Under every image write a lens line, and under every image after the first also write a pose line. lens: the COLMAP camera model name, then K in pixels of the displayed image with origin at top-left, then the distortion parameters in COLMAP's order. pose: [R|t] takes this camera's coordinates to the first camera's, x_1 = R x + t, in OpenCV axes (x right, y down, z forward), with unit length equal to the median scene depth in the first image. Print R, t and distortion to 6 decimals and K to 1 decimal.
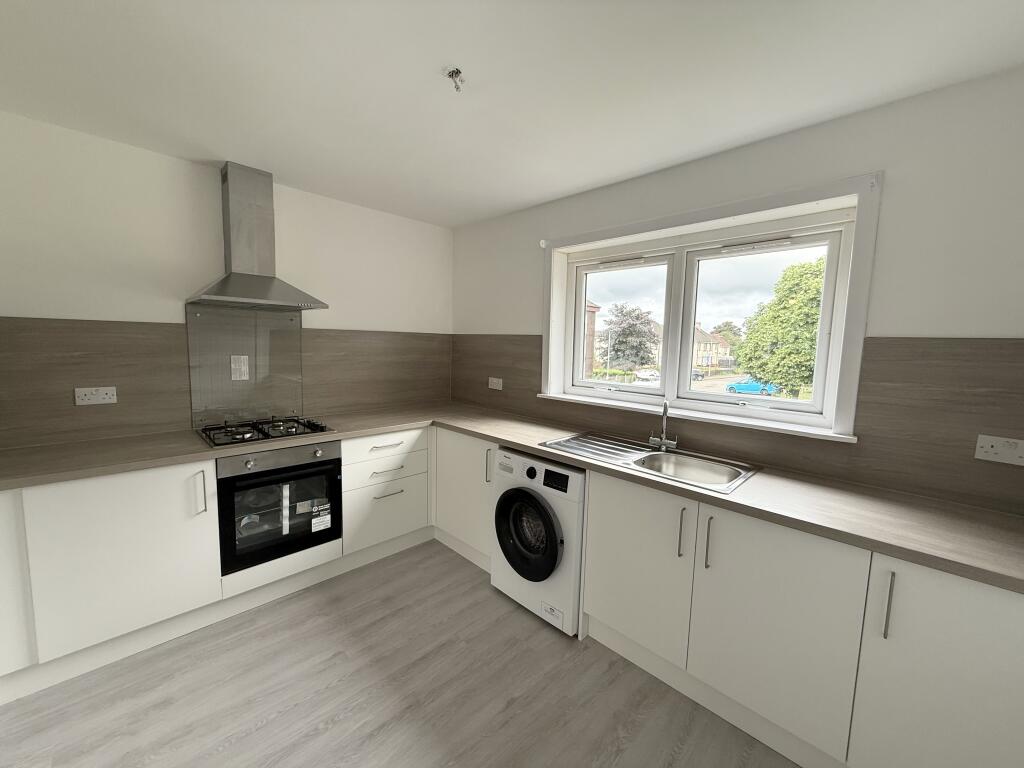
lens RADIAL K [[408.1, 0, 511.3], [0, 408.1, 383.2], [0, 0, 1]] dist [-0.002174, -0.000262]
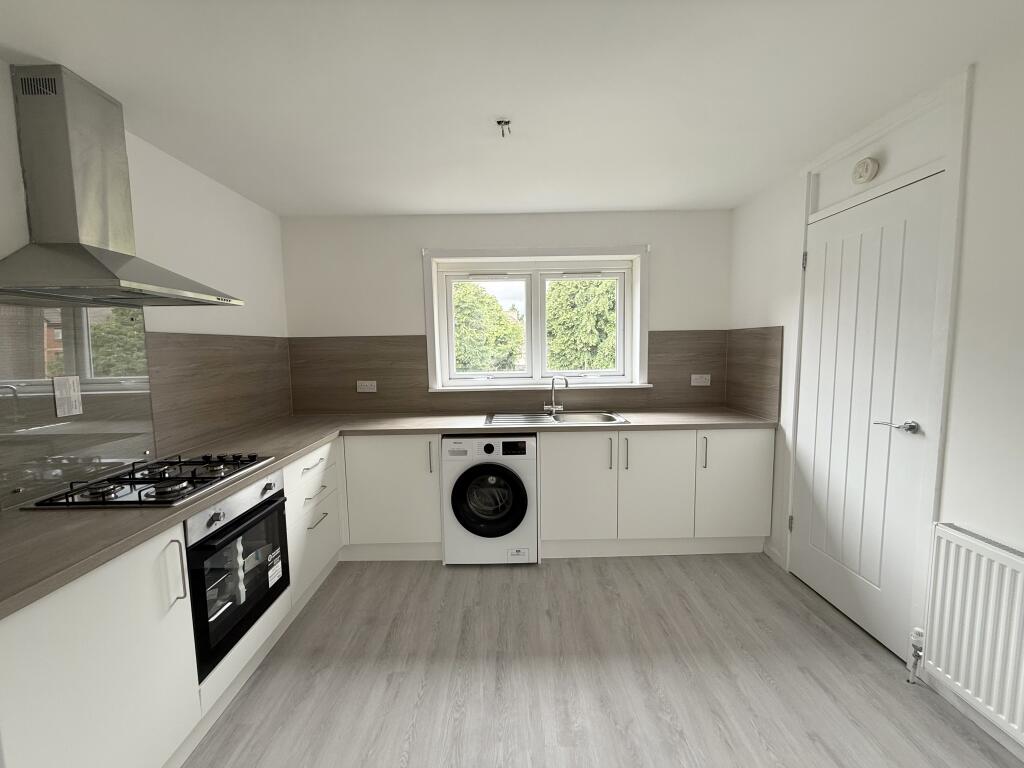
lens RADIAL K [[408.1, 0, 513.0], [0, 408.1, 382.8], [0, 0, 1]] dist [-0.002174, -0.000262]
pose [[0.695895, -0.101362, 0.710954, -0.743930], [0.107131, 0.993564, 0.036792, -0.009055], [-0.710108, 0.050562, 0.702275, 0.099311]]
